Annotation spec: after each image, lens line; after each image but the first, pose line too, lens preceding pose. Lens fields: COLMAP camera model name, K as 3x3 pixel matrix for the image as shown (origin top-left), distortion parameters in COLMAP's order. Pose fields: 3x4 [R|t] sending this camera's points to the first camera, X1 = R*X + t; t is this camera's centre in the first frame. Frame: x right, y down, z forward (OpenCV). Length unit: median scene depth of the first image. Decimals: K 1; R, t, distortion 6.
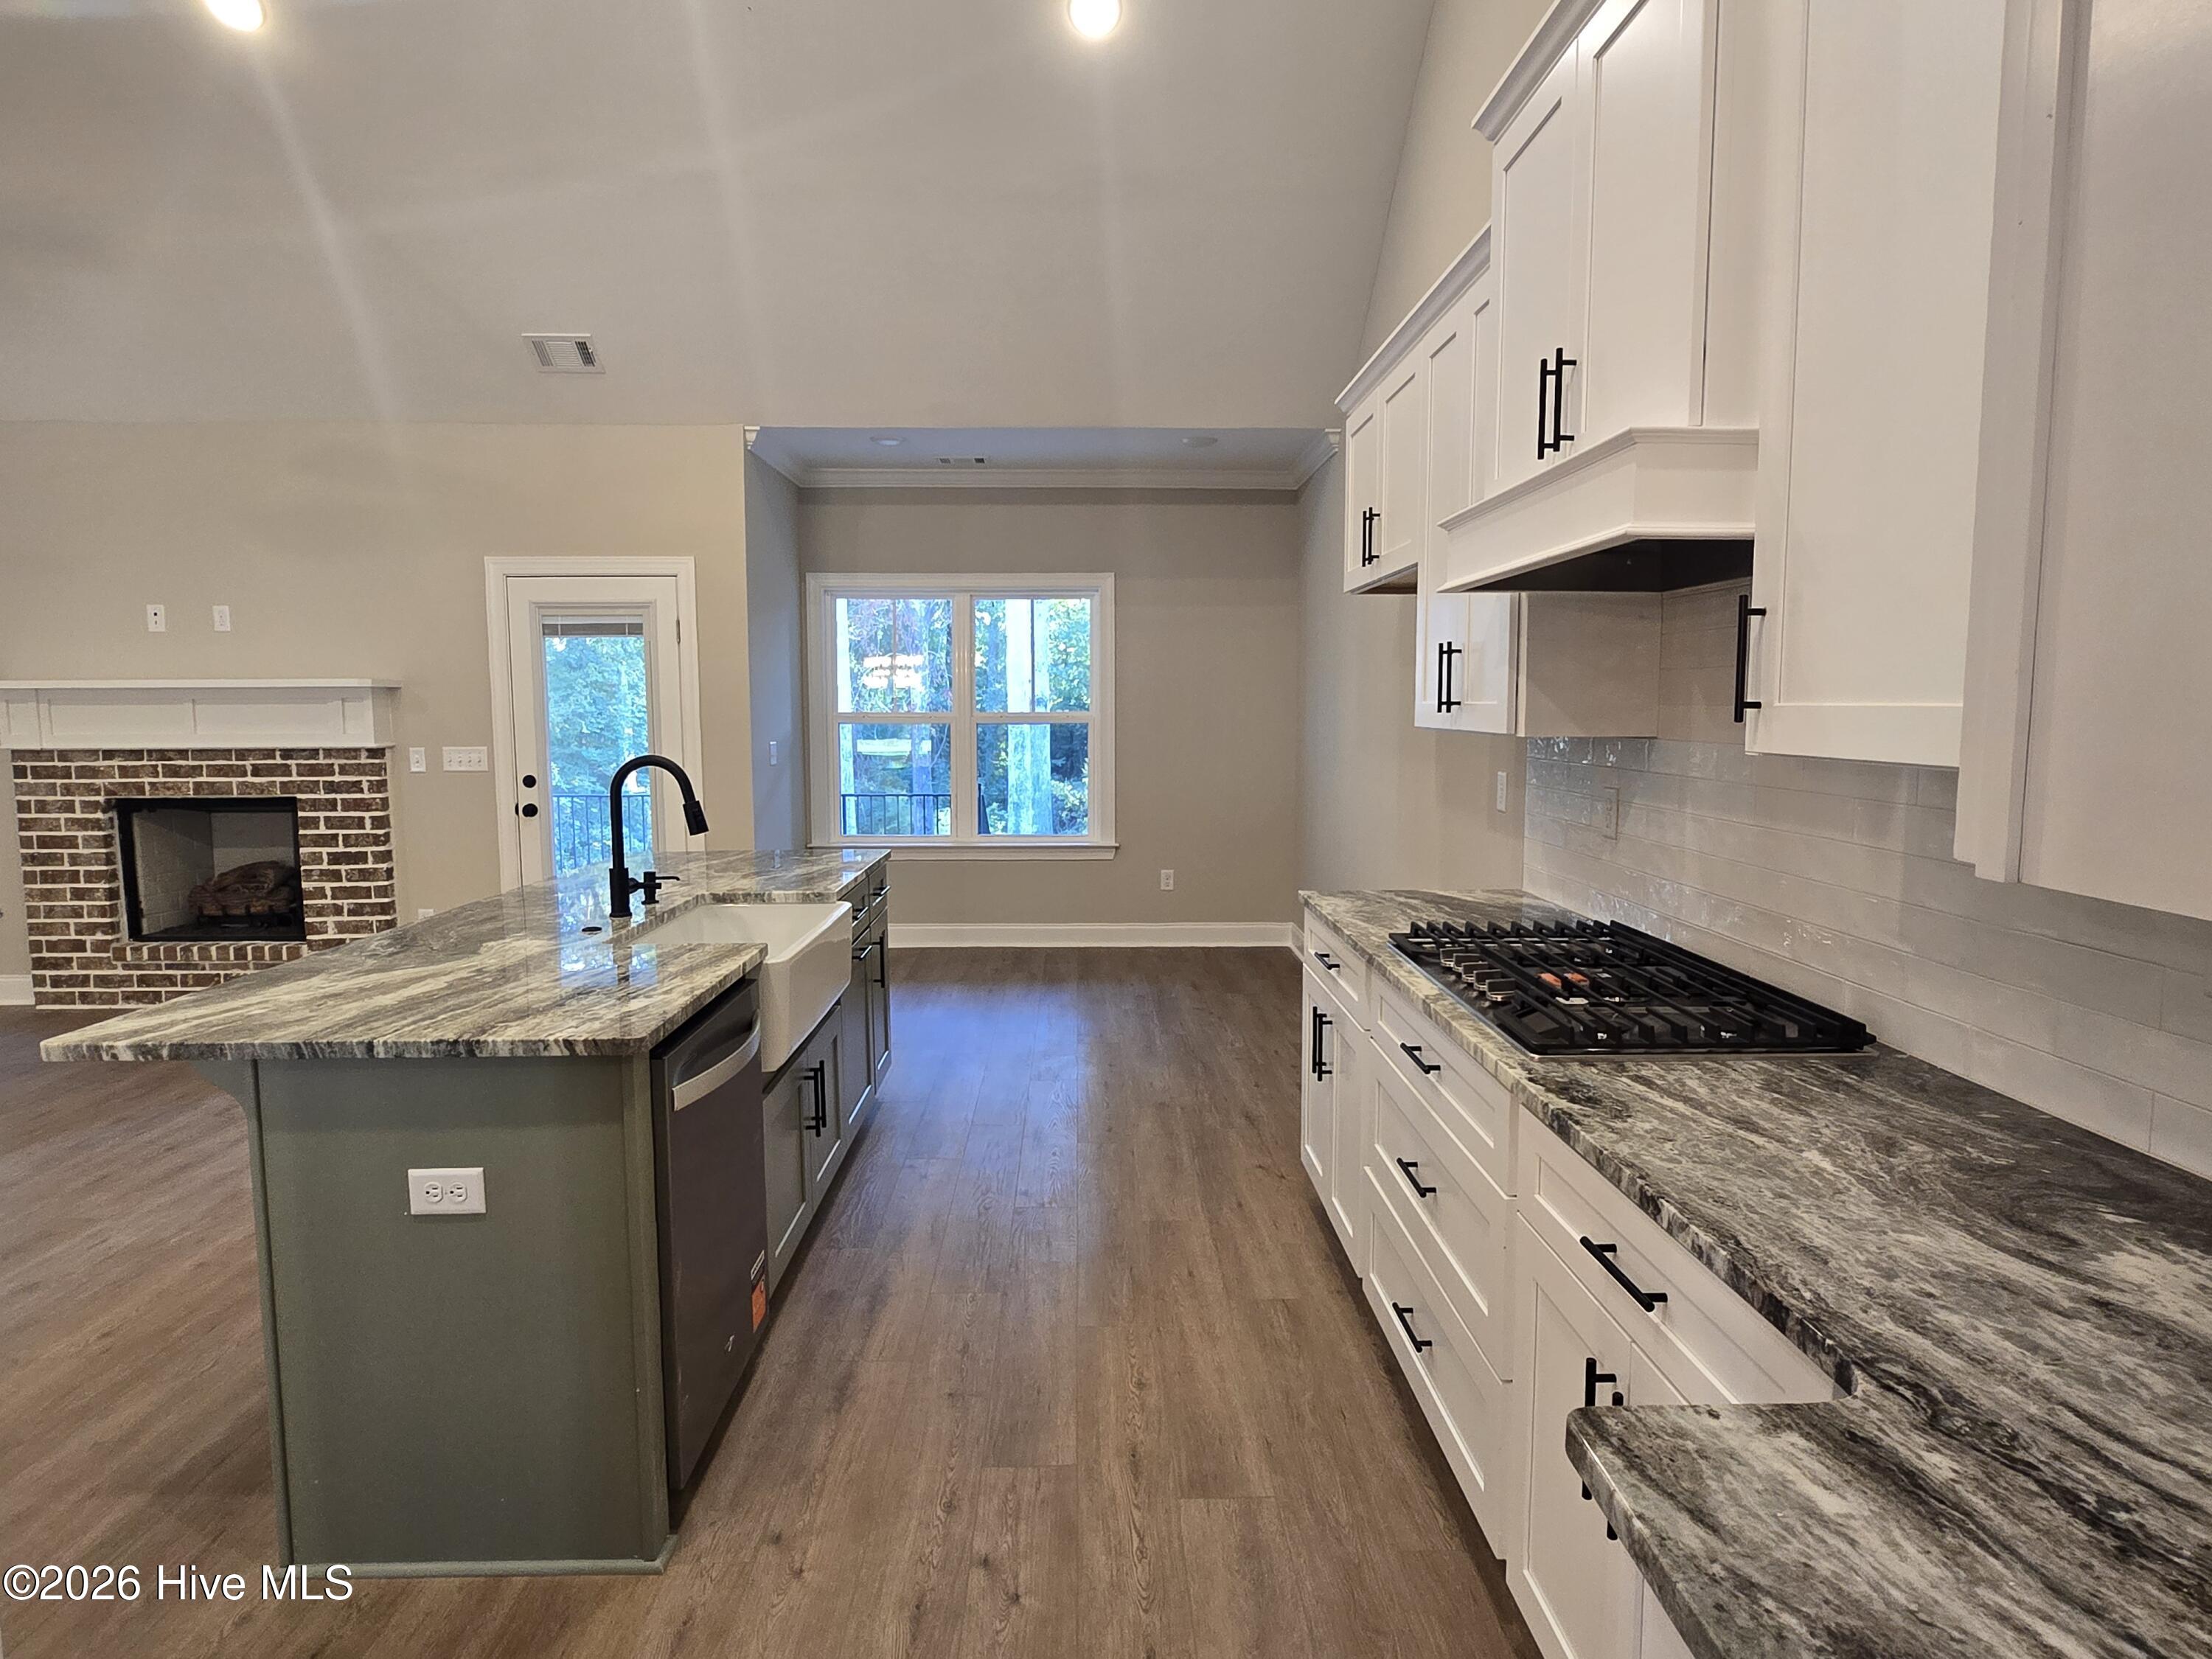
lens RADIAL K [[1264.5, 0, 1106.0], [0, 1264.5, 829.5], [0, 0, 1]] dist [0.000770, -0.000243]
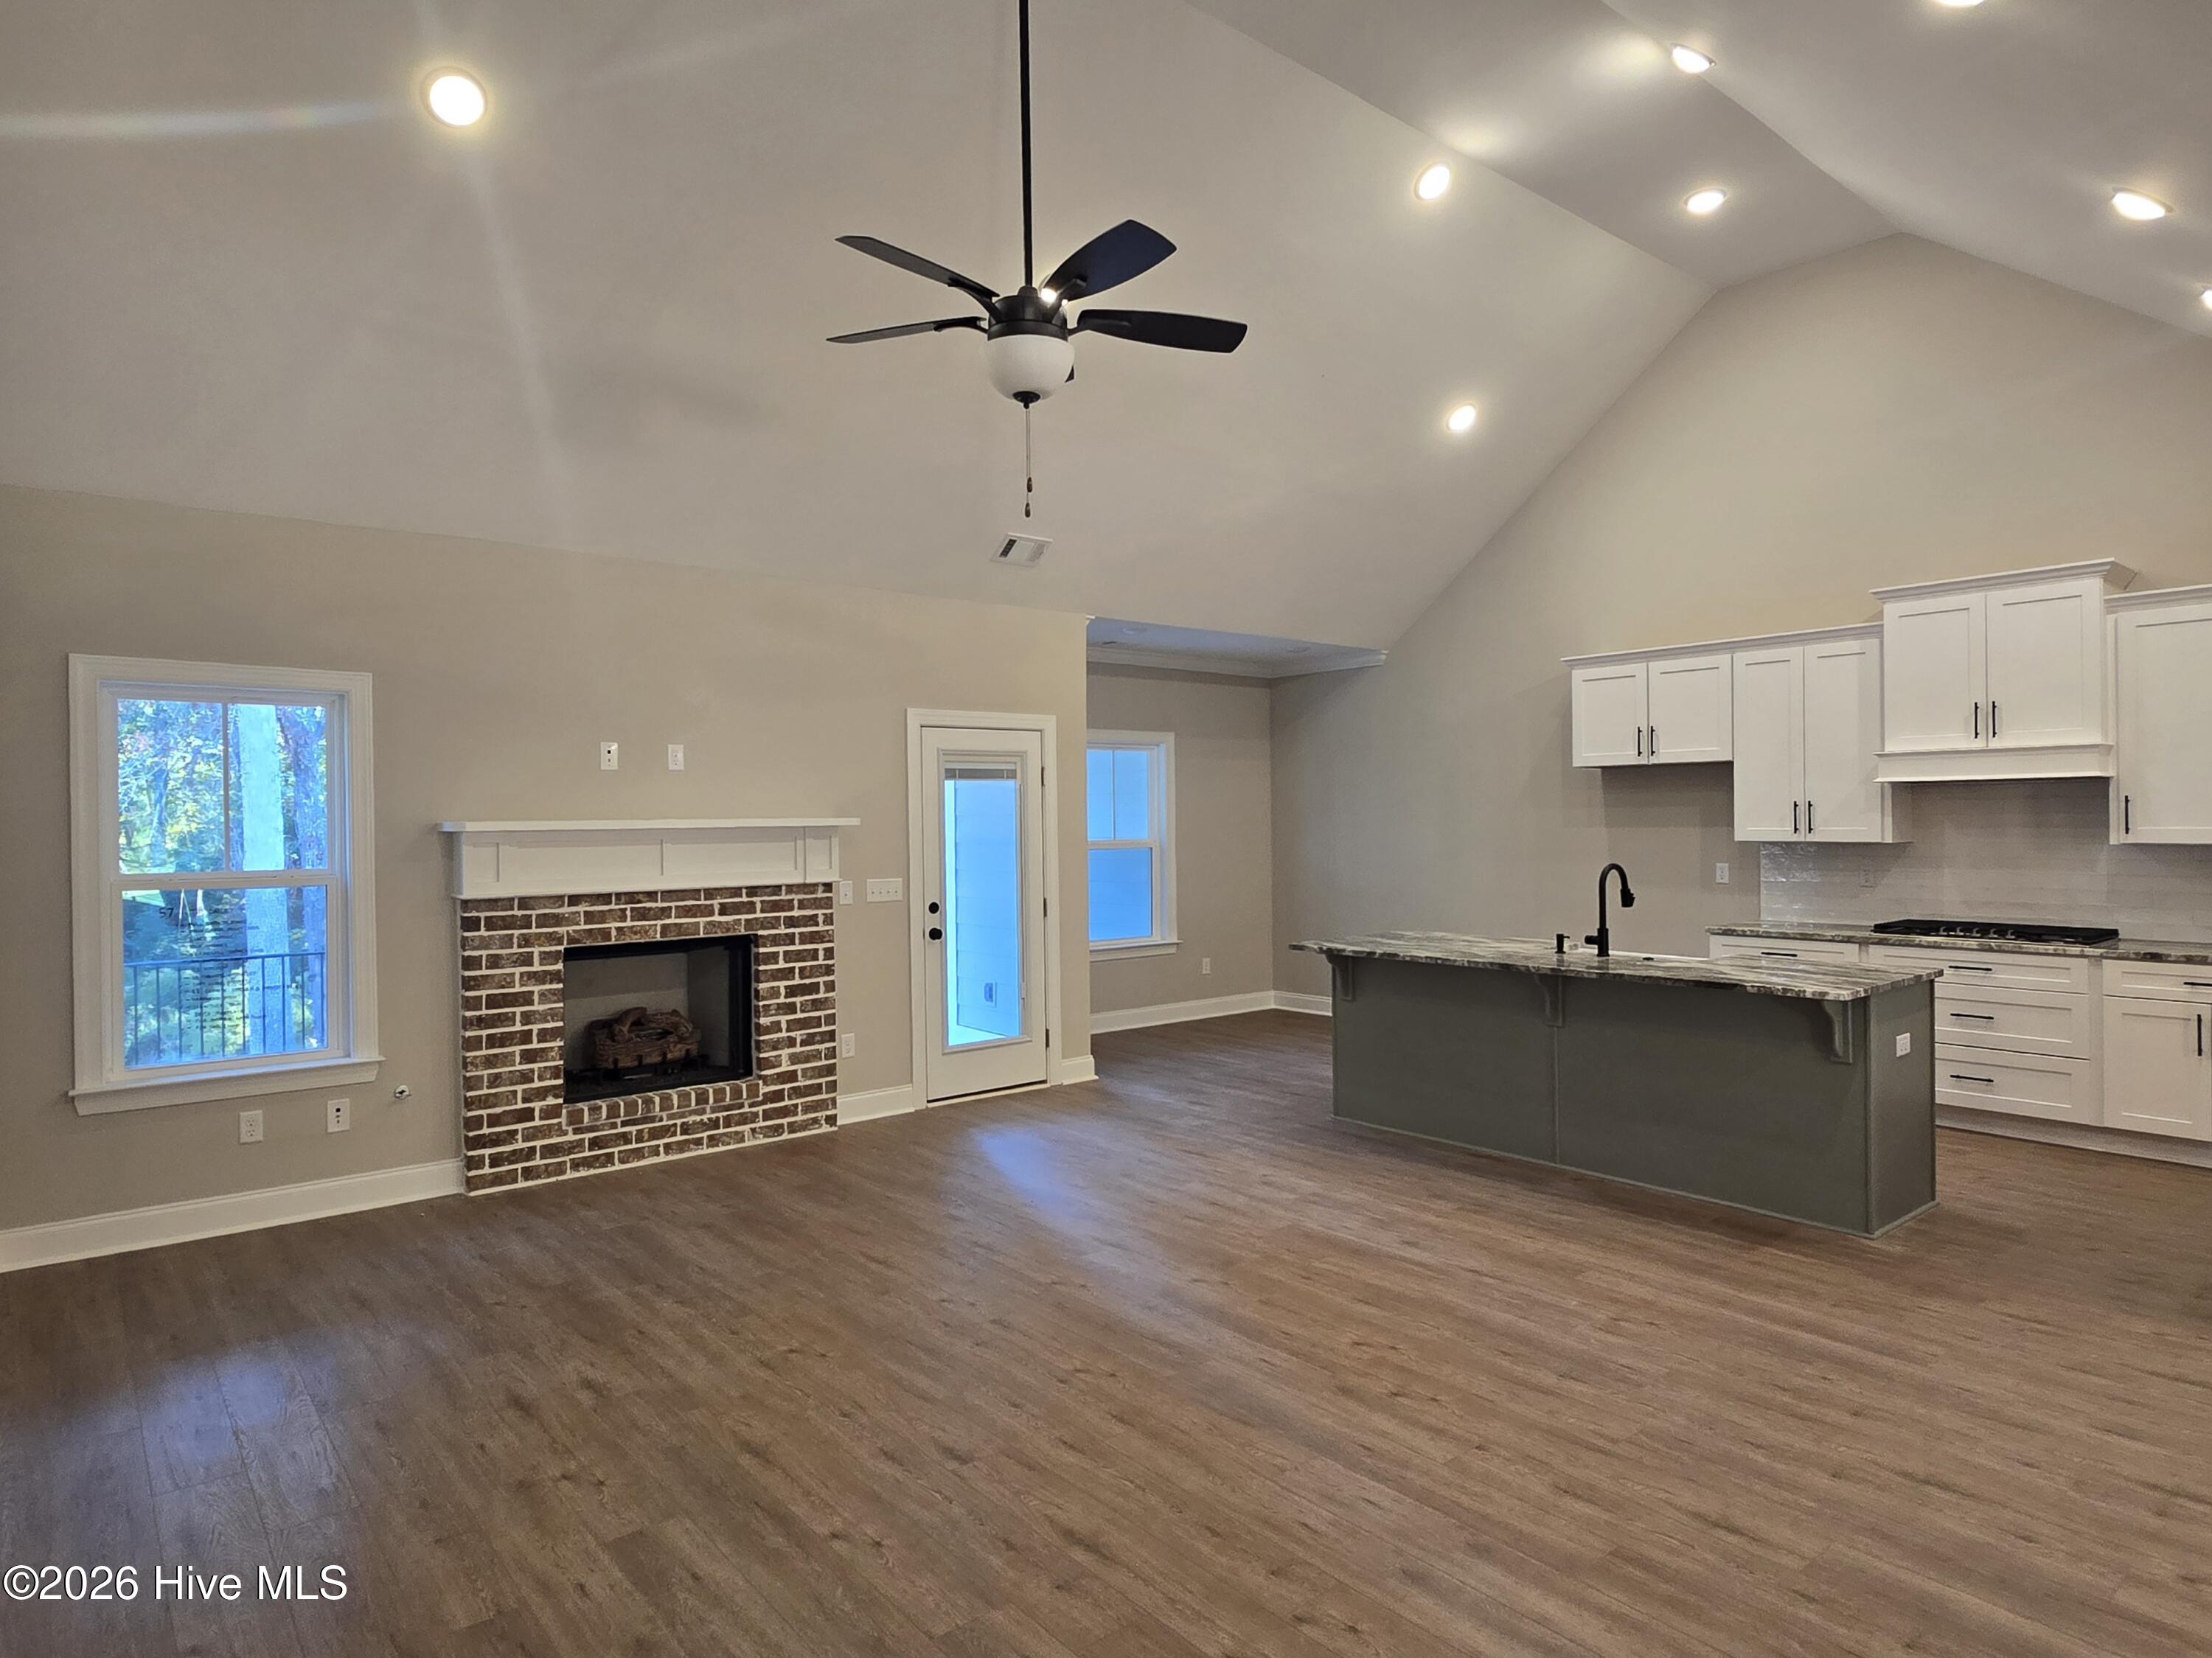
lens RADIAL K [[1298.0, 0, 1106.0], [0, 1298.0, 829.0], [0, 0, 1]] dist [0.004790, 0.000666]
pose [[0.783831, -0.011563, 0.620867, -1.065619], [0.072289, 0.994728, -0.072738, -0.013132], [-0.616752, 0.101896, 0.780534, 0.005143]]
